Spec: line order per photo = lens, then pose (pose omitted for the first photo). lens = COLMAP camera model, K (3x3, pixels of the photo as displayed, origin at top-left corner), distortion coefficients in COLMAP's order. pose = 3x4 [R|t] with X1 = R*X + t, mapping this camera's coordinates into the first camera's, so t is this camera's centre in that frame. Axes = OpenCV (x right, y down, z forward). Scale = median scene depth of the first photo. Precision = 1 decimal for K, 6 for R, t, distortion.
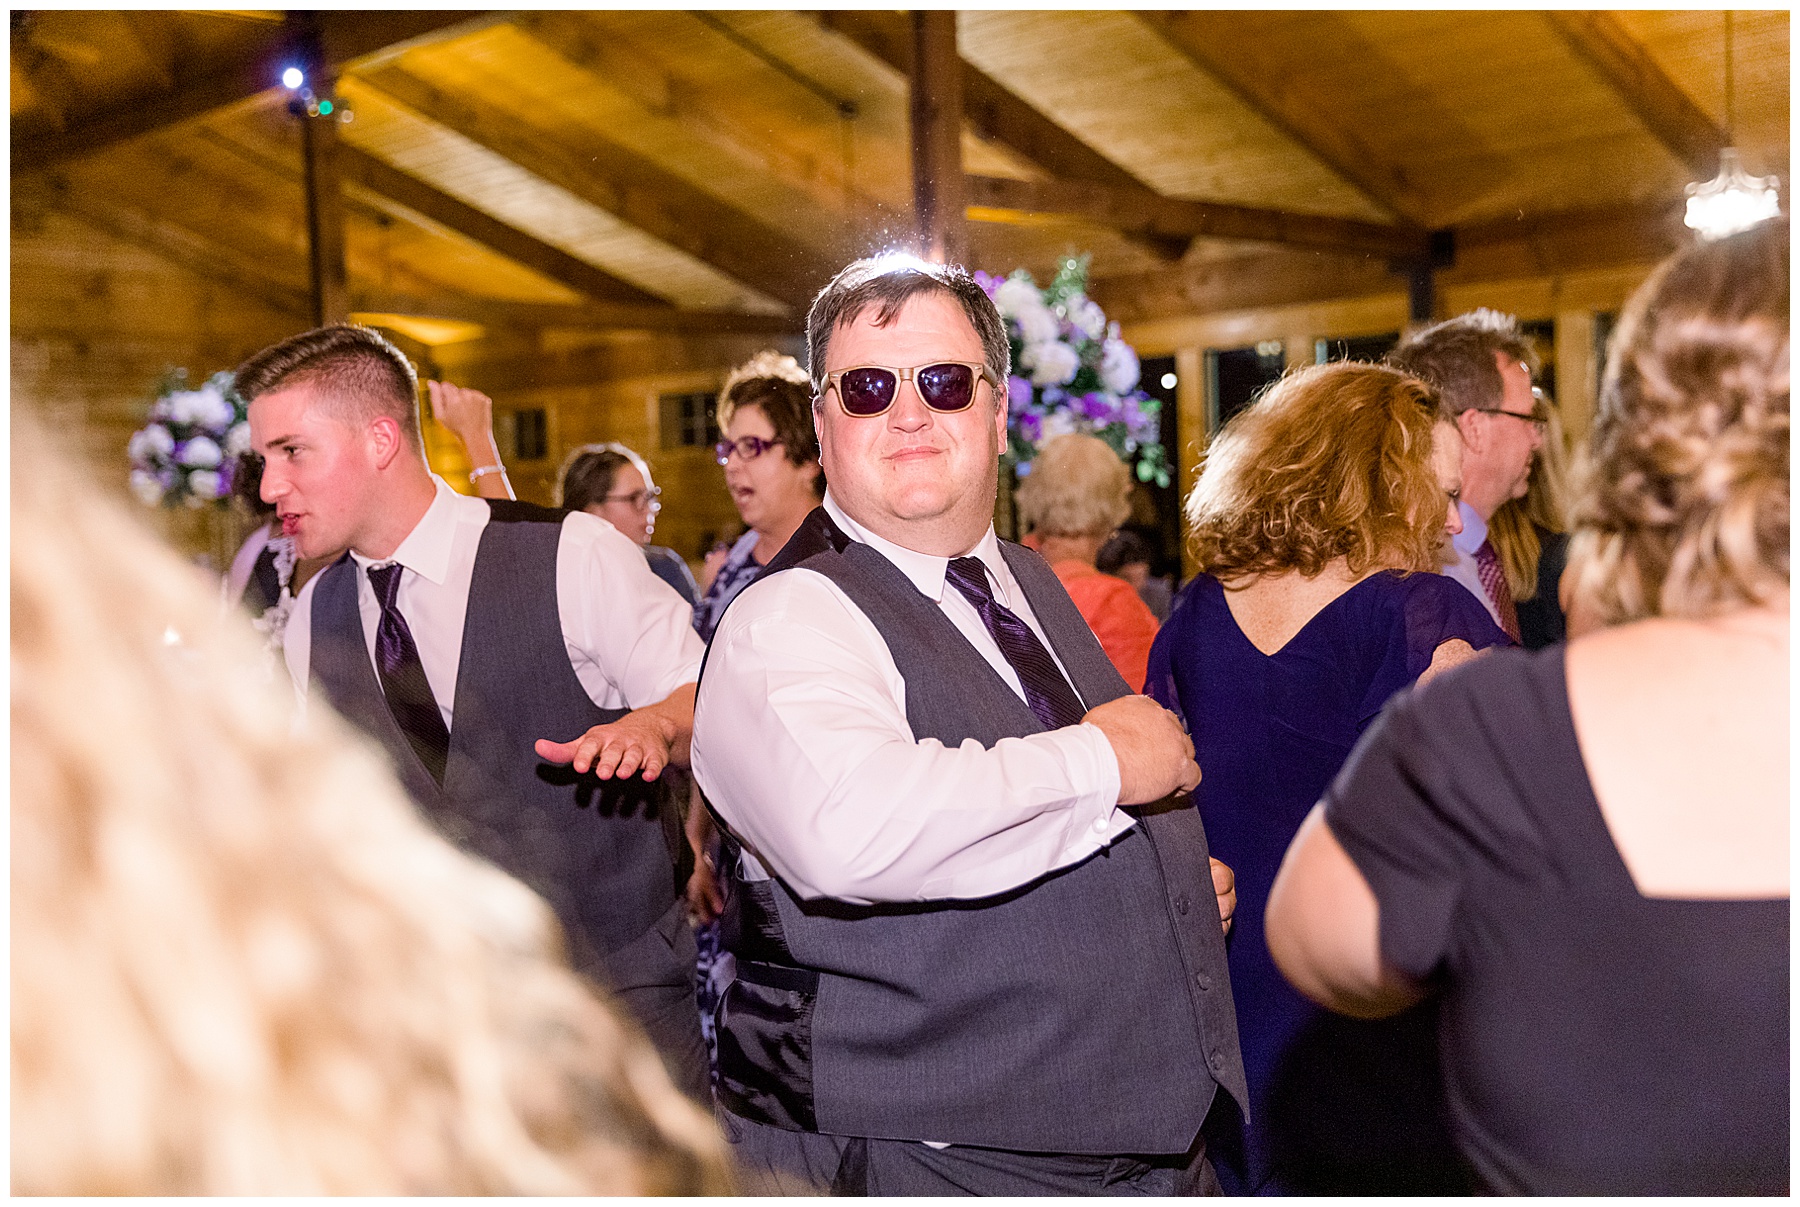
lens RADIAL K [[2050.7, 0, 893.1], [0, 2050.7, 601.5], [0, 0, 1]] dist [0.008854, 0.000000]
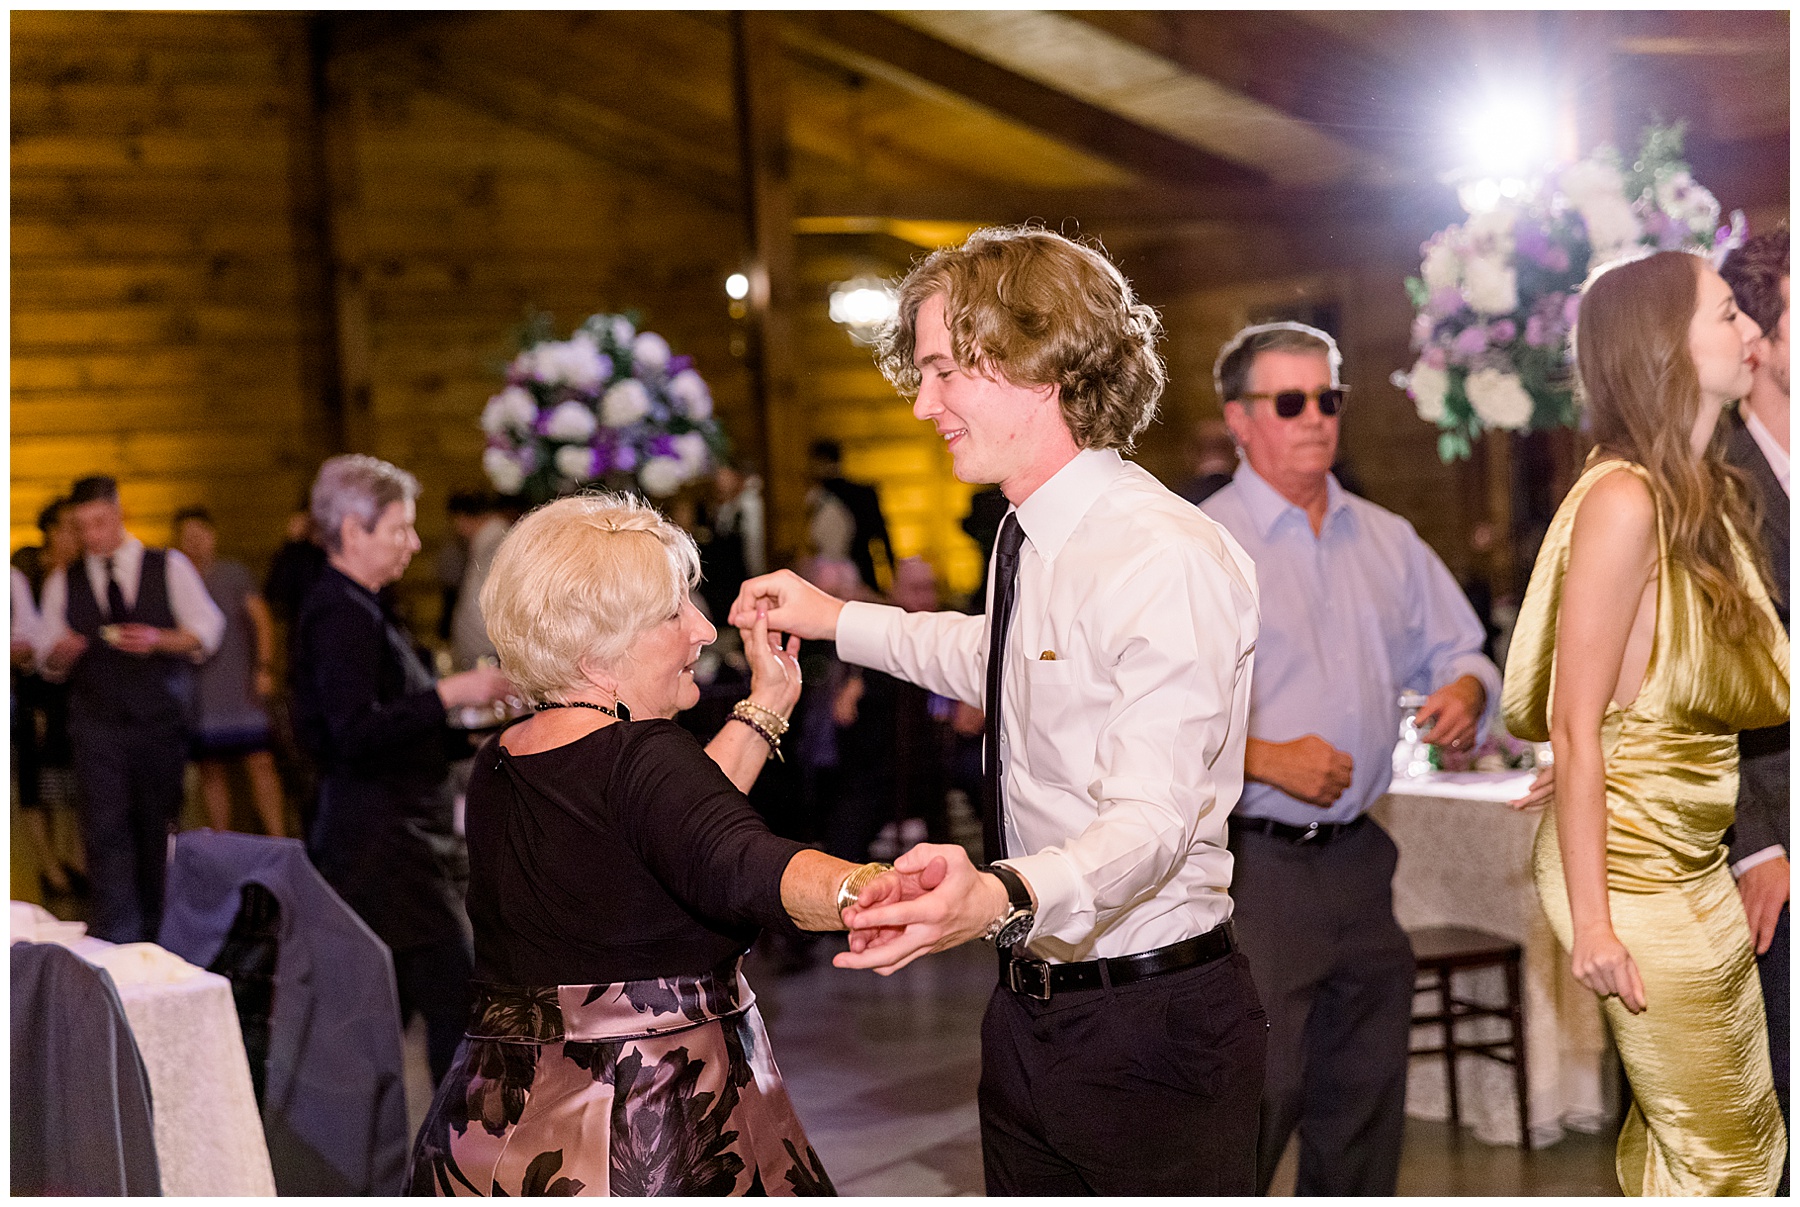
lens RADIAL K [[3083.8, 0, 901.3], [0, 3083.8, 609.6], [0, 0, 1]] dist [0.023559, 0.000000]
pose [[0.970680, -0.011881, -0.240082, 0.027423], [0.011544, 0.999929, -0.002811, 0.000925], [0.240098, -0.000043, 0.970749, -0.040461]]
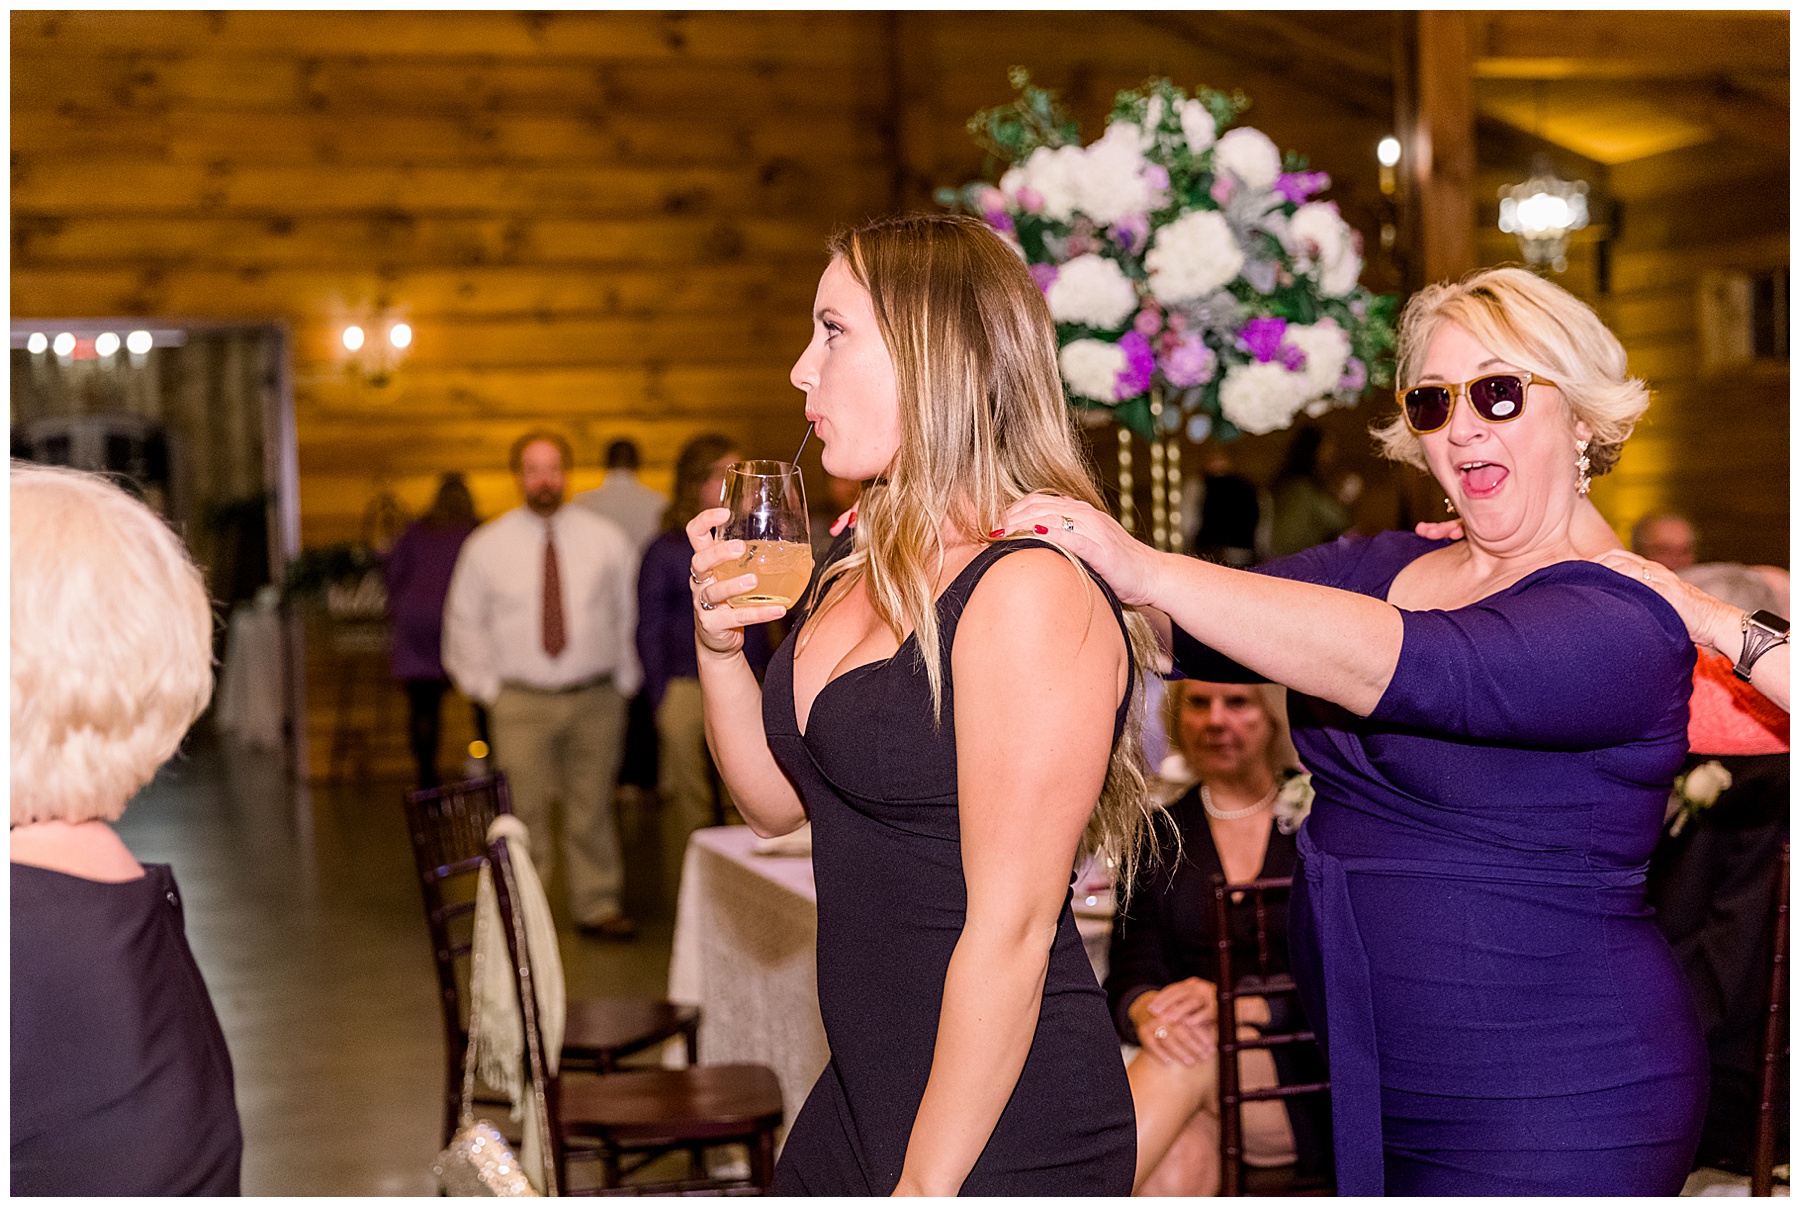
lens RADIAL K [[2677.1, 0, 890.2], [0, 2677.1, 596.3], [0, 0, 1]] dist [0.033646, 0.000000]
pose [[0.894331, 0.027471, -0.446562, -0.067367], [-0.023532, 0.999620, 0.014366, -0.009881], [0.446786, -0.002339, 0.894638, 0.252659]]
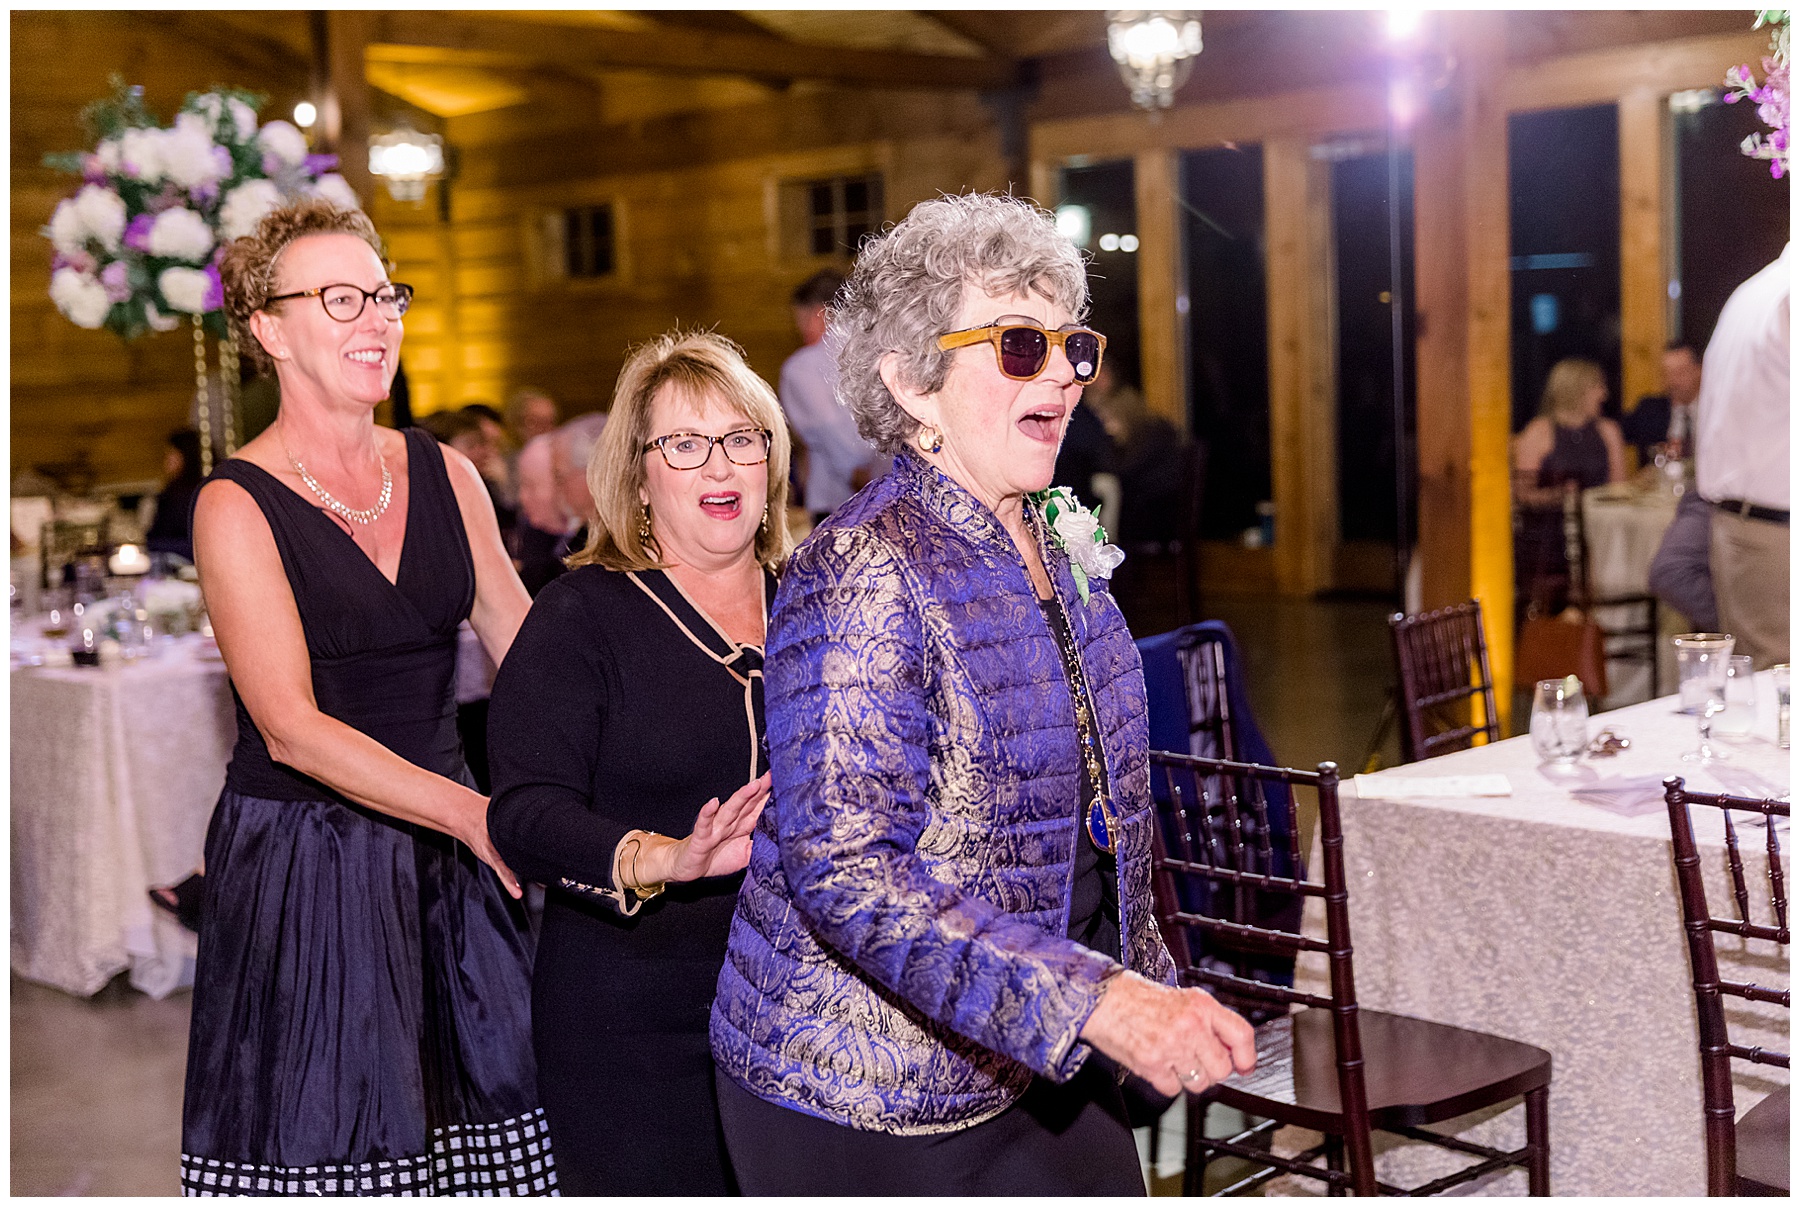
lens RADIAL K [[2510.9, 0, 901.3], [0, 2510.9, 597.1], [0, 0, 1]] dist [0.019693, 0.000000]
pose [[0.999881, -0.006921, -0.013790, -0.062097], [0.007597, 0.998740, 0.049600, -0.002599], [0.013429, -0.049699, 0.998674, 0.147273]]
